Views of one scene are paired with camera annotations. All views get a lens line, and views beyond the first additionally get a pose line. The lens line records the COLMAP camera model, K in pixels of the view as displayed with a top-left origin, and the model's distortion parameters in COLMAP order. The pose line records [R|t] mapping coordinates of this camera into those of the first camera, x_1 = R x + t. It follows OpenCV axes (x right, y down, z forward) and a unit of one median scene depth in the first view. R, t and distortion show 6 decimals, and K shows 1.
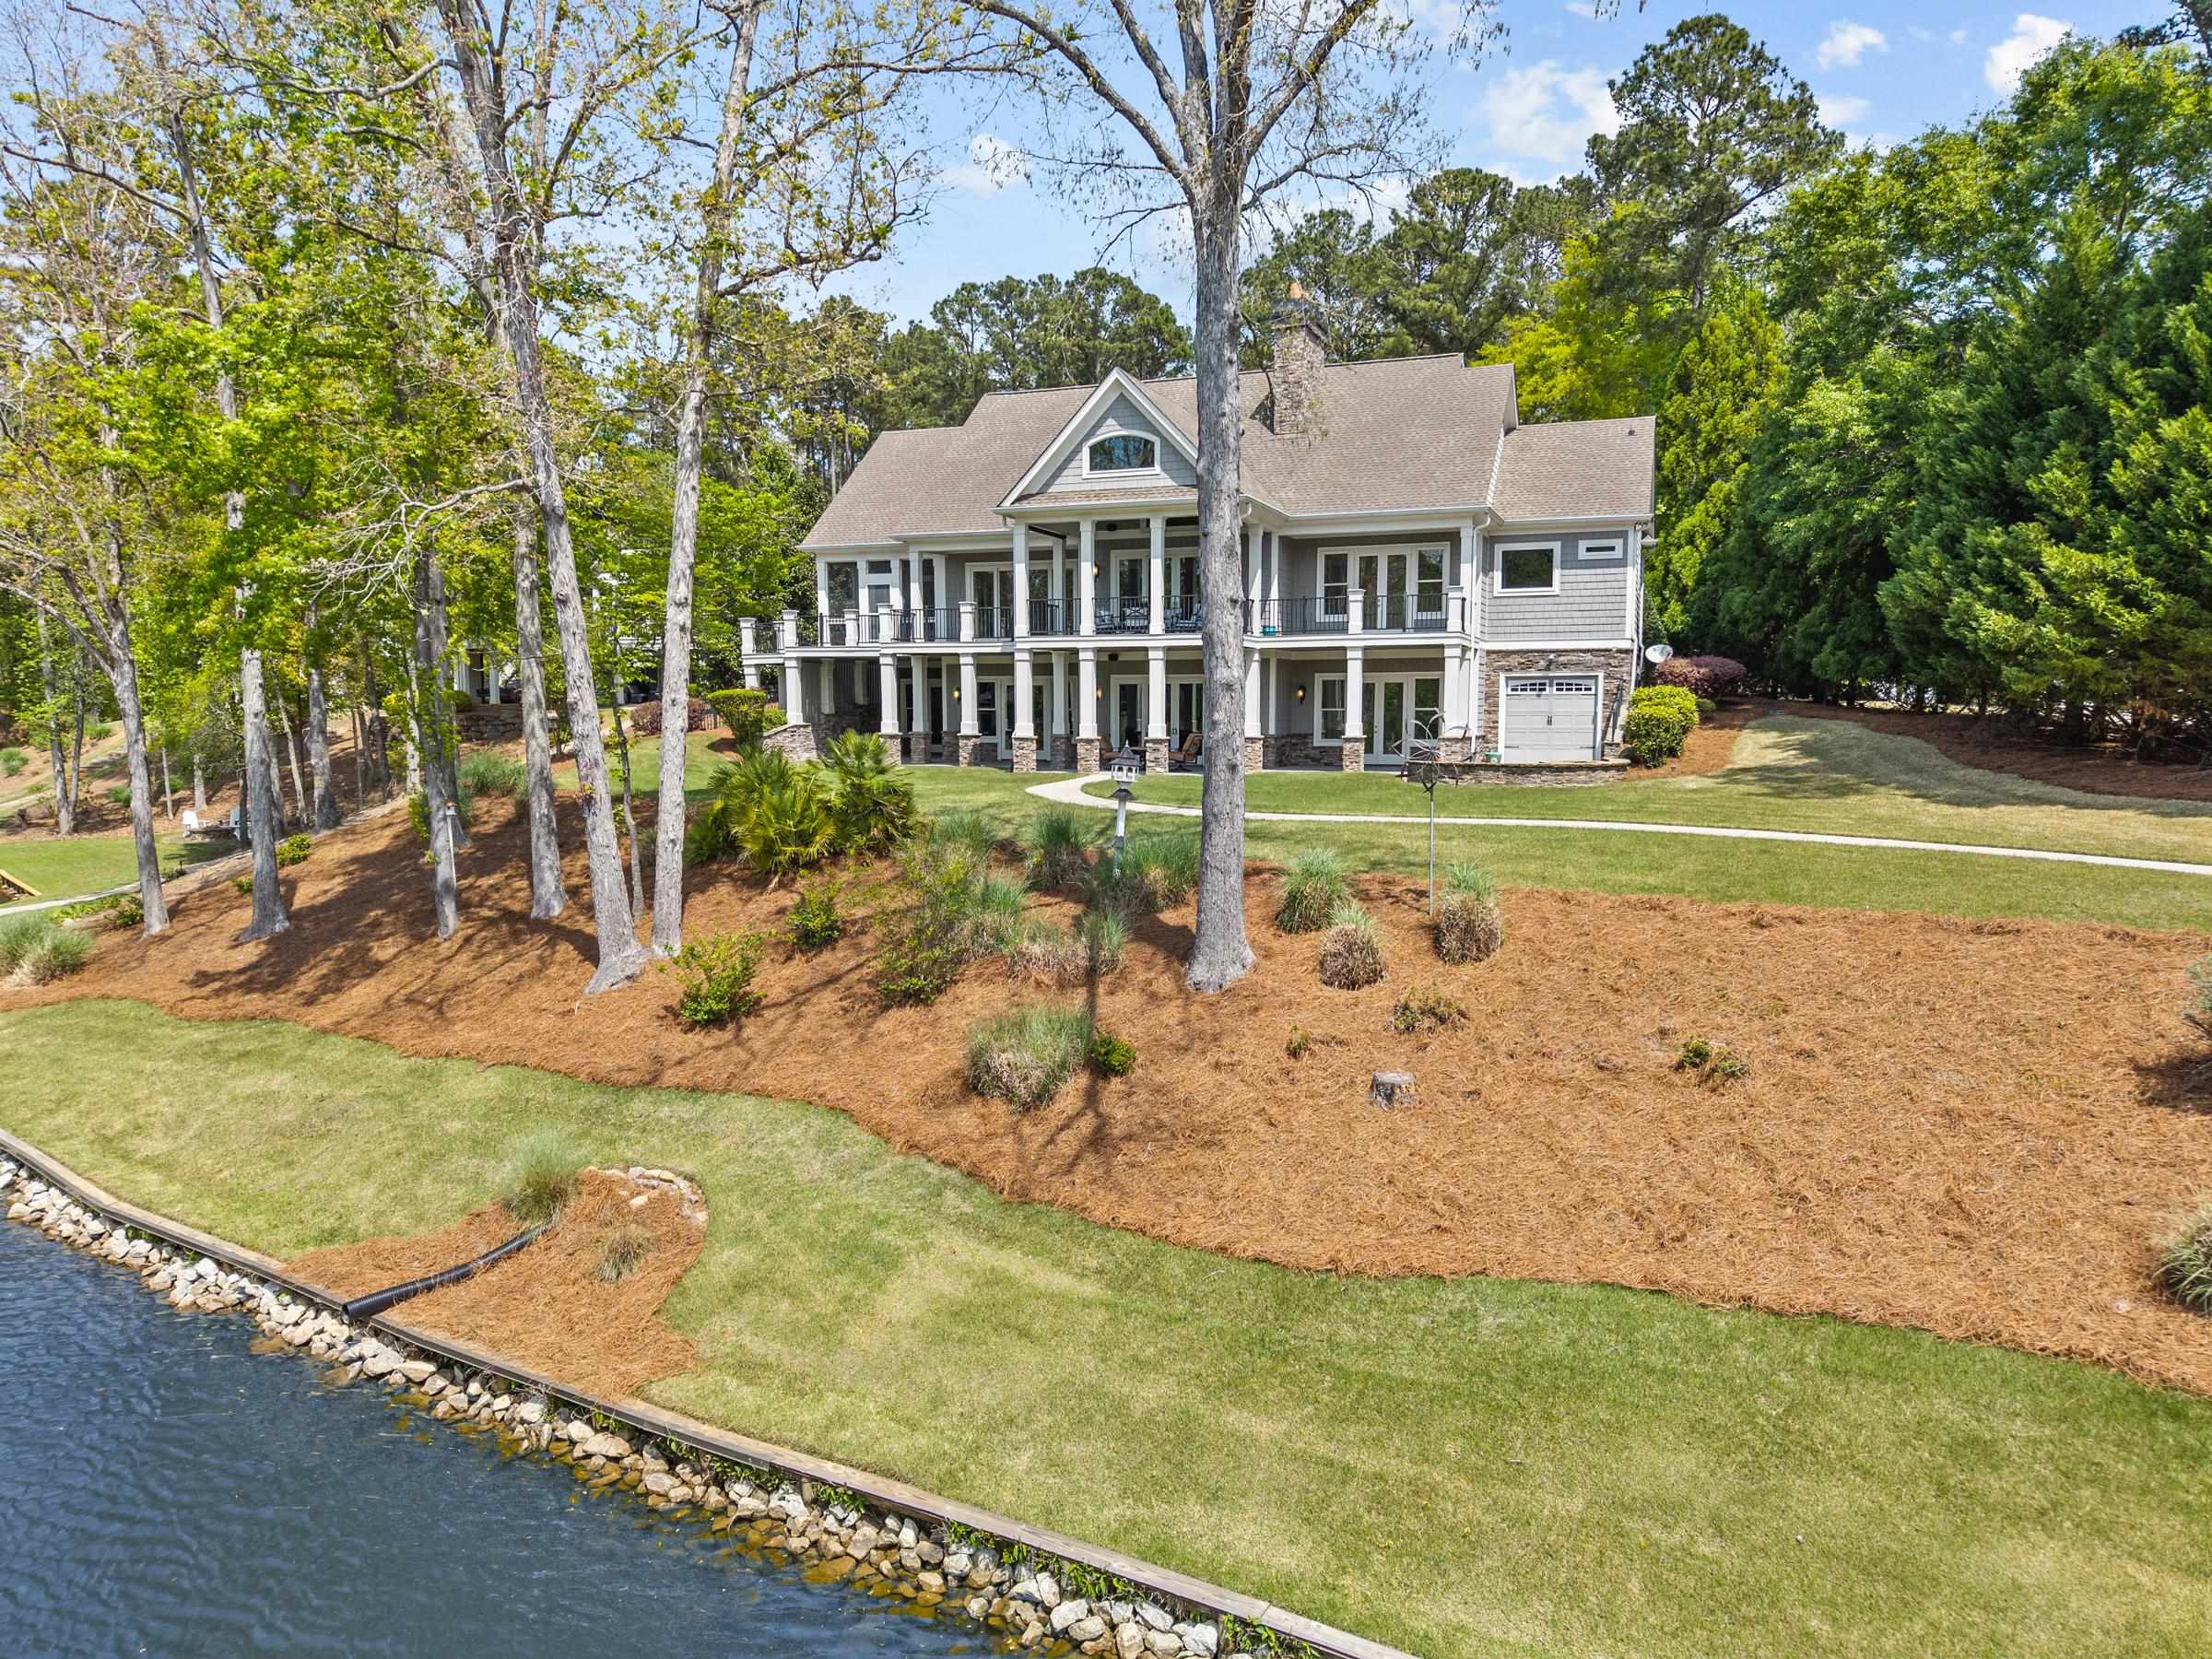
lens RADIAL K [[1478.1, 0, 1112.2], [0, 1478.1, 821.3], [0, 0, 1]] dist [0.028421, -0.026205]
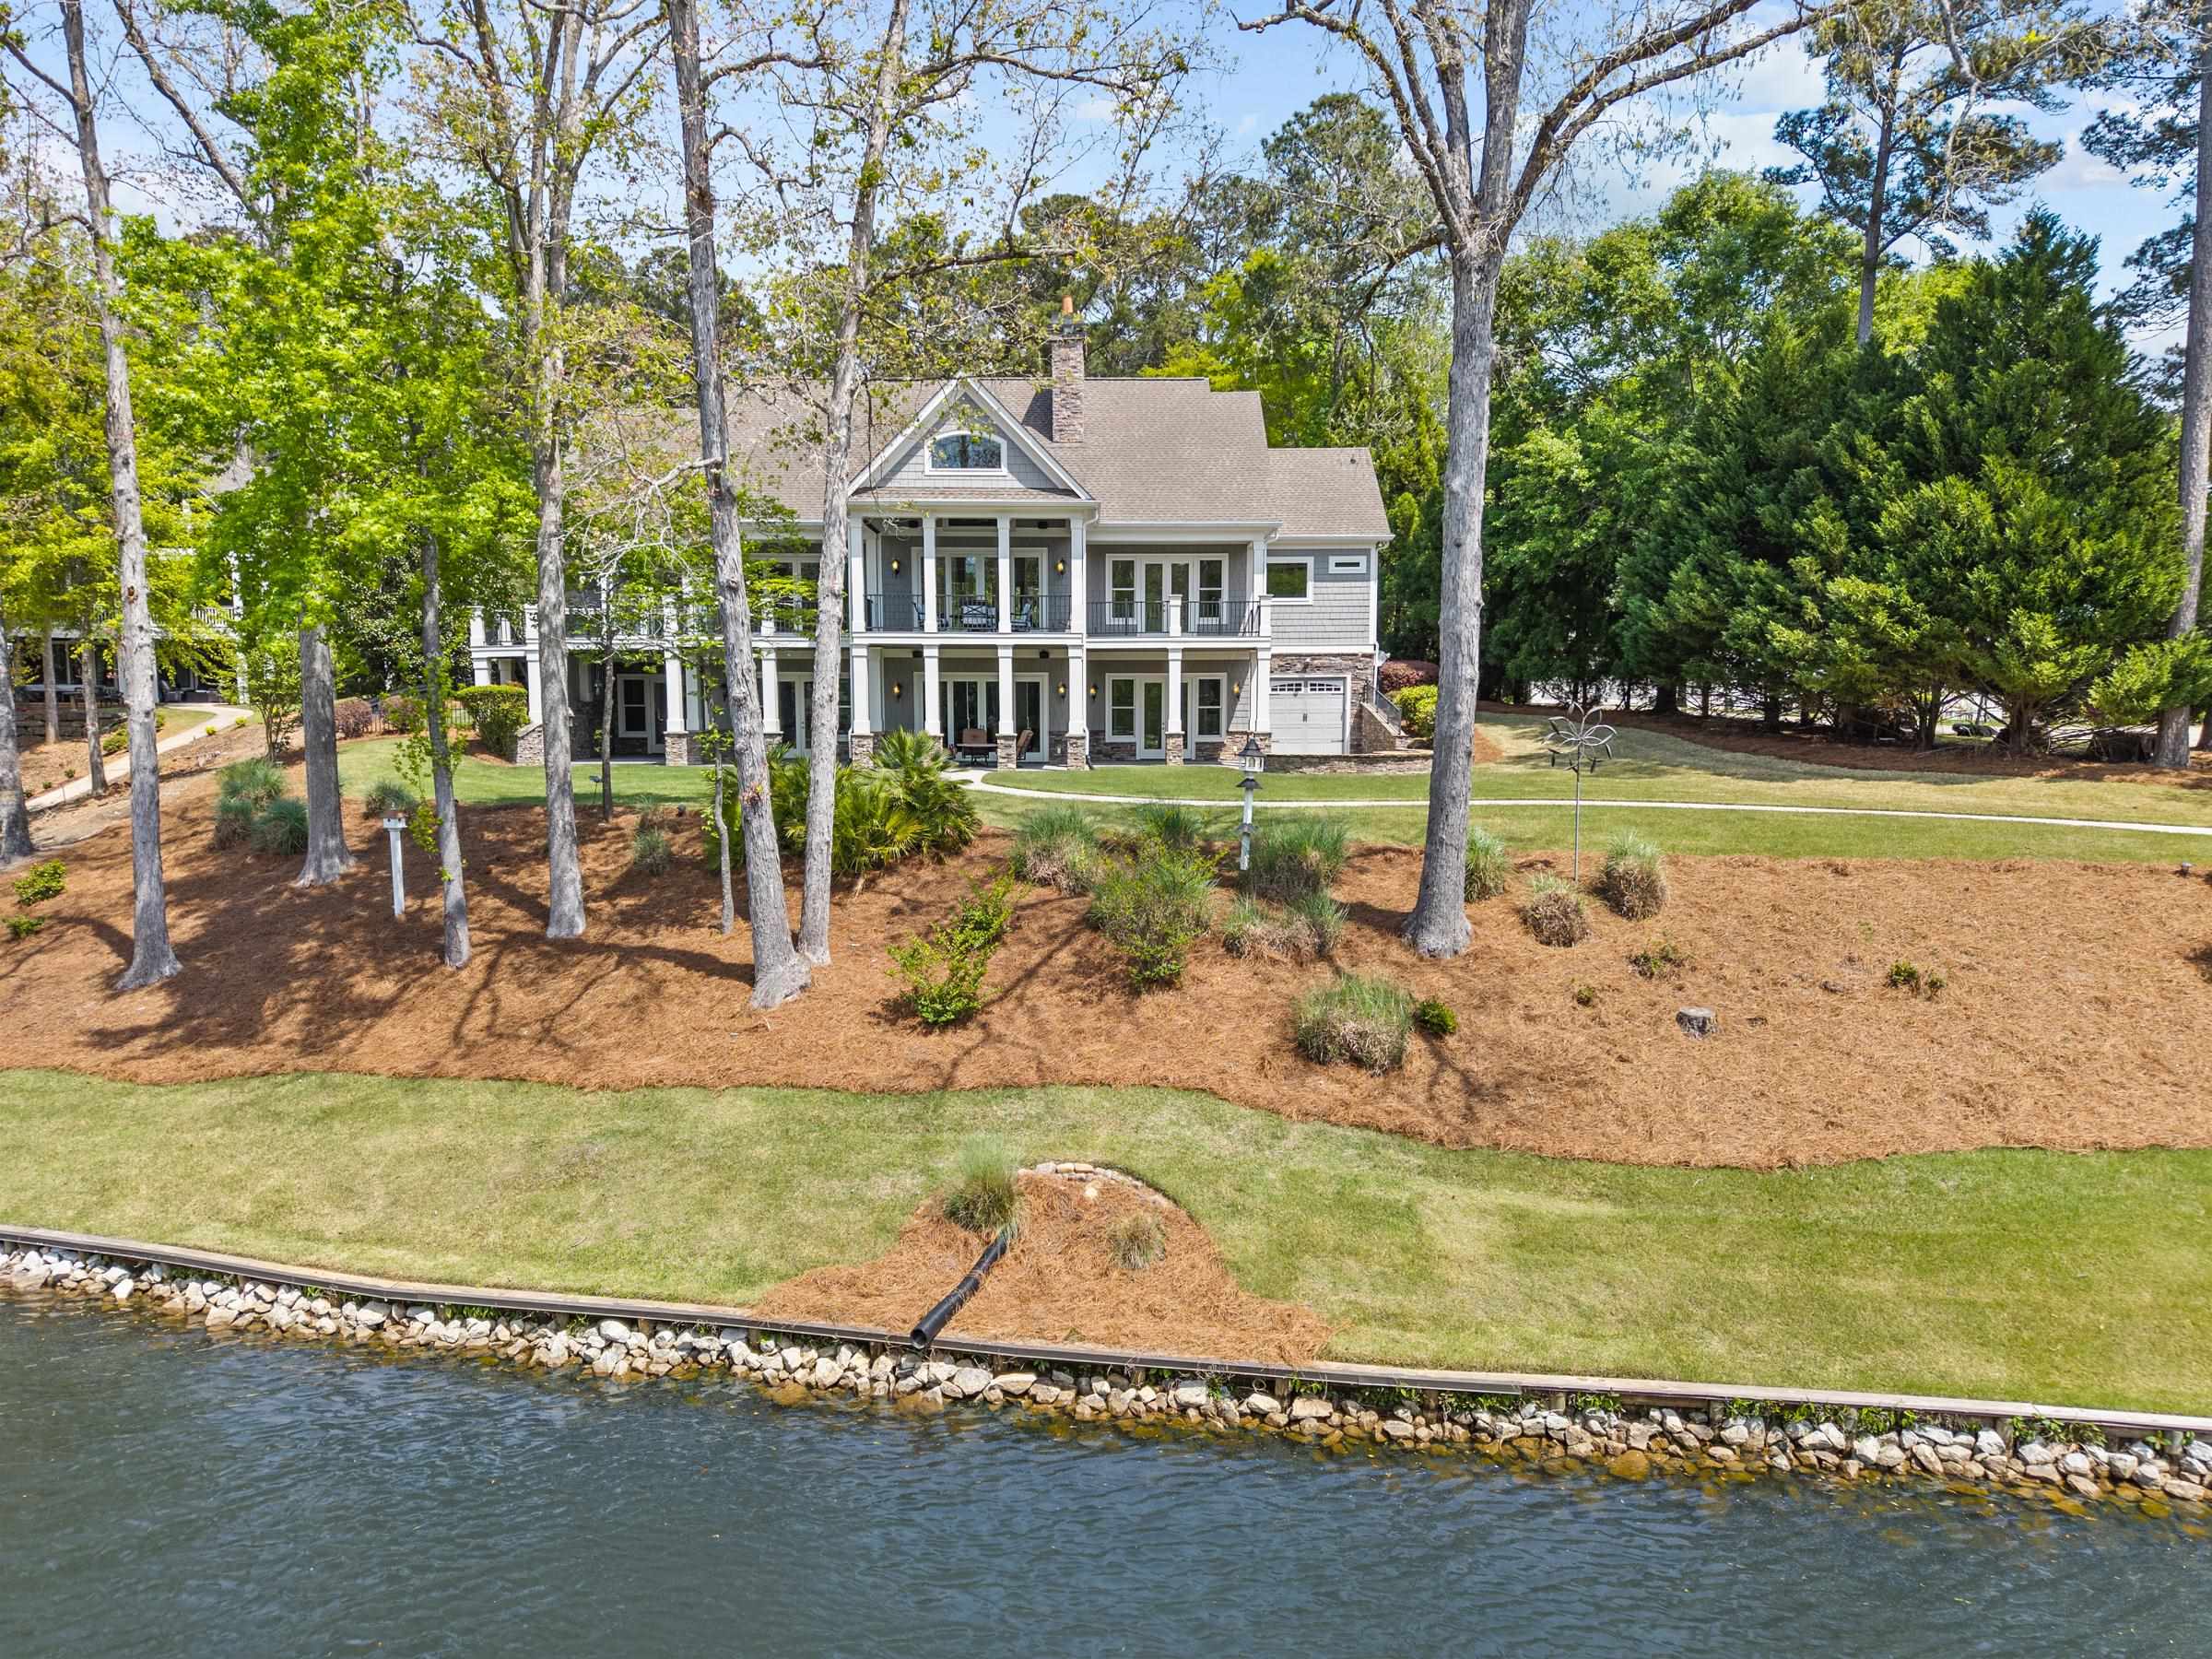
lens RADIAL K [[1478.1, 0, 1105.3], [0, 1478.1, 824.3], [0, 0, 1]] dist [0.028421, -0.026205]
pose [[0.928878, -0.030322, 0.369142, -0.284989], [0.030125, 0.999526, 0.006298, 0.000570], [-0.369158, 0.005271, 0.929352, 0.029629]]
